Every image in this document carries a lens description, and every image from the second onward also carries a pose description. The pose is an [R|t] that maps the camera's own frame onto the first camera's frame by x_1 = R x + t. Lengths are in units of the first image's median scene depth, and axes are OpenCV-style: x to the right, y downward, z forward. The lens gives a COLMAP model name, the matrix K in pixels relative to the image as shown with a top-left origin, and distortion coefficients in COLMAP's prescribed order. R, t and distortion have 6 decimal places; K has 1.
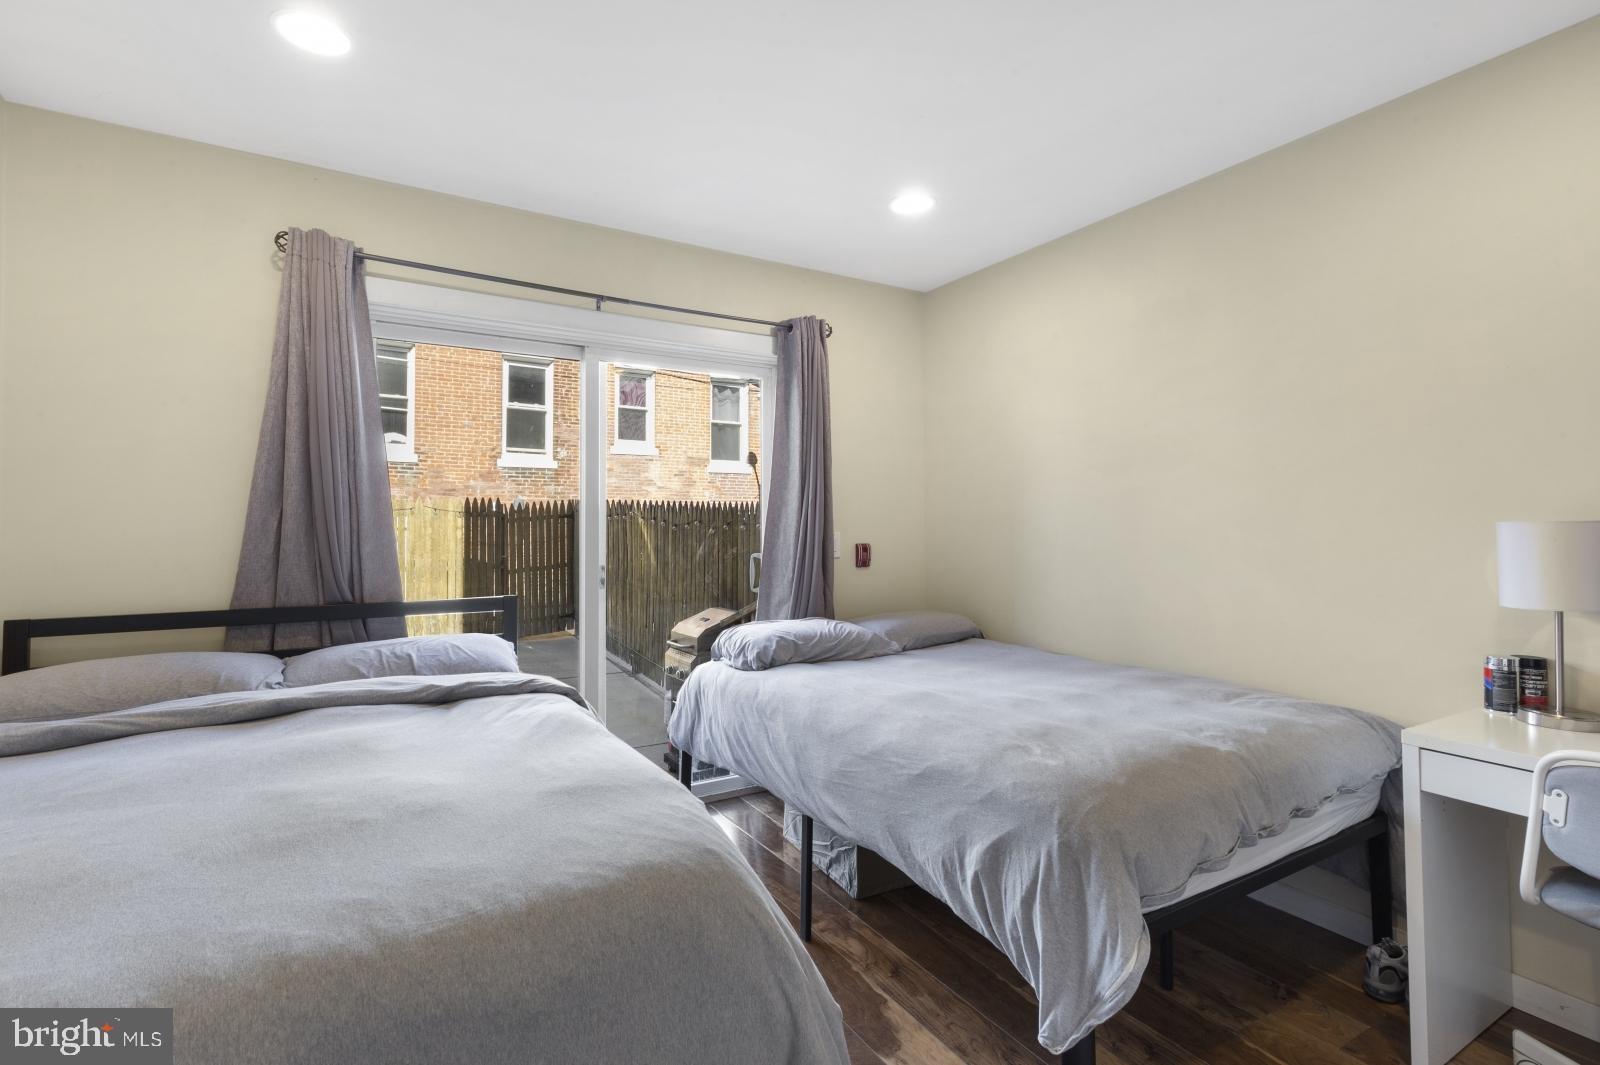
lens RADIAL K [[762.2, 0, 795.4], [0, 762.2, 510.8], [0, 0, 1]] dist [0.013737, -0.000010]
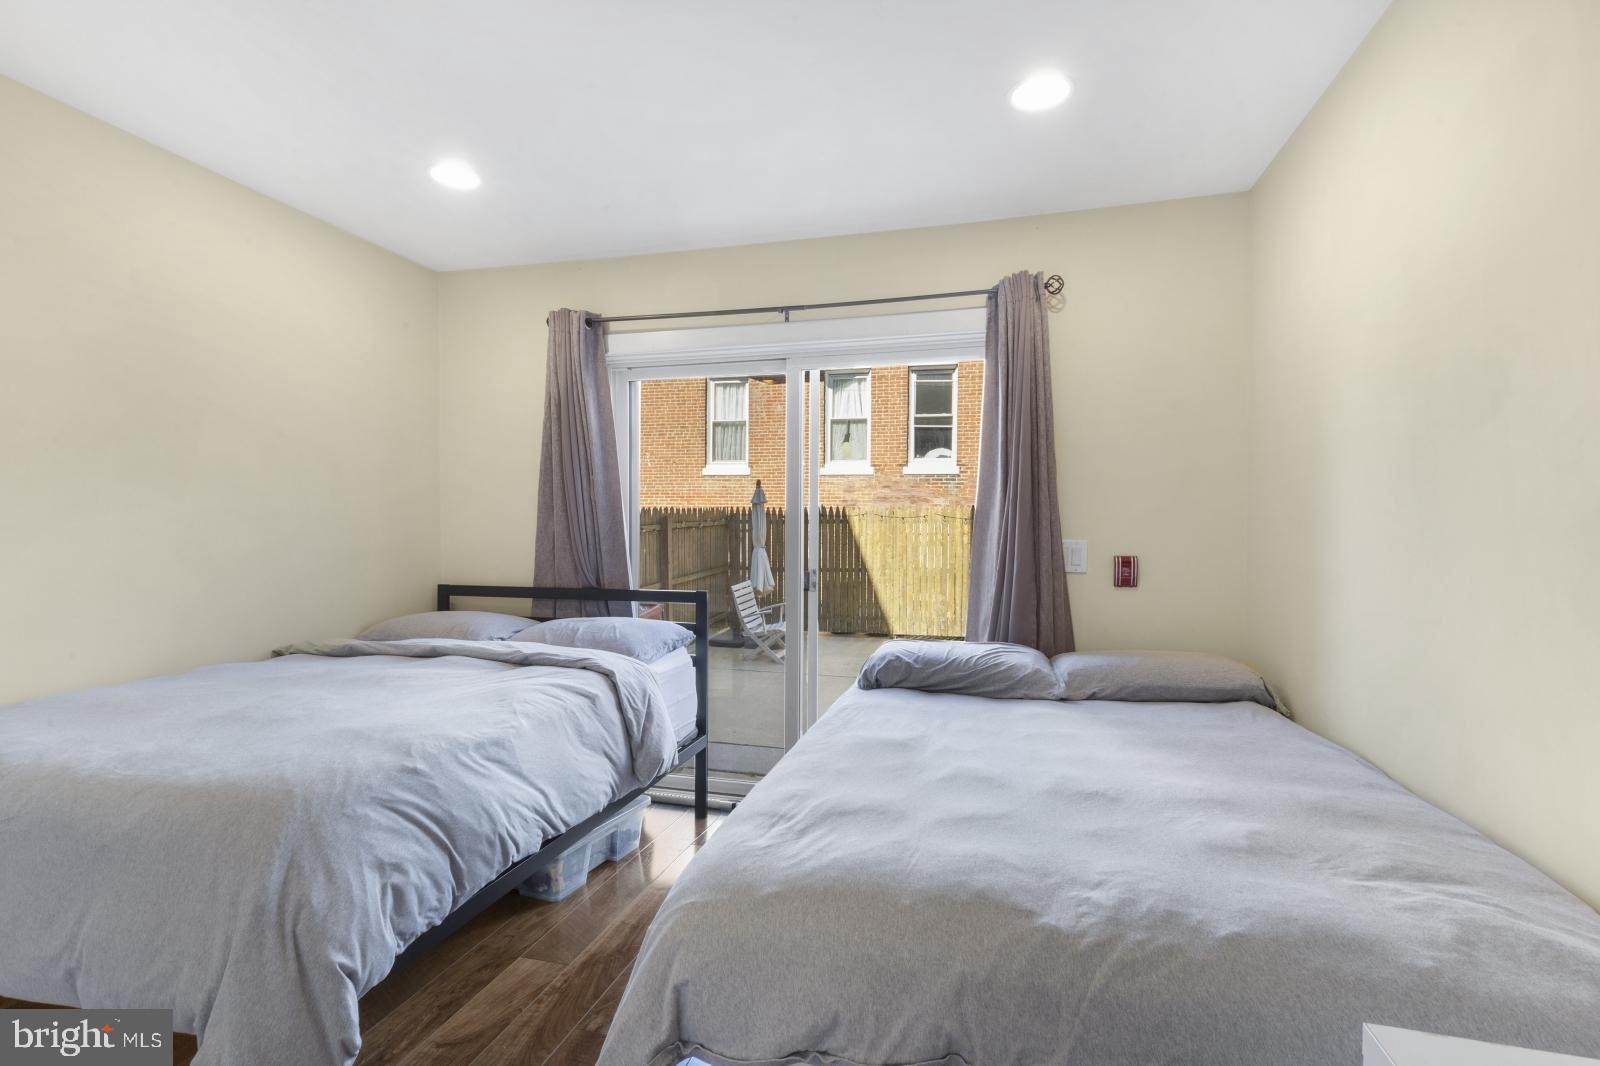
lens RADIAL K [[763.3, 0, 798.7], [0, 763.3, 554.6], [0, 0, 1]] dist [0.001032, 0.000005]
pose [[0.690234, 0.026832, -0.723088, 0.176054], [0.007962, 0.998970, 0.044669, 0.001989], [0.723542, -0.036589, 0.689310, 0.100783]]
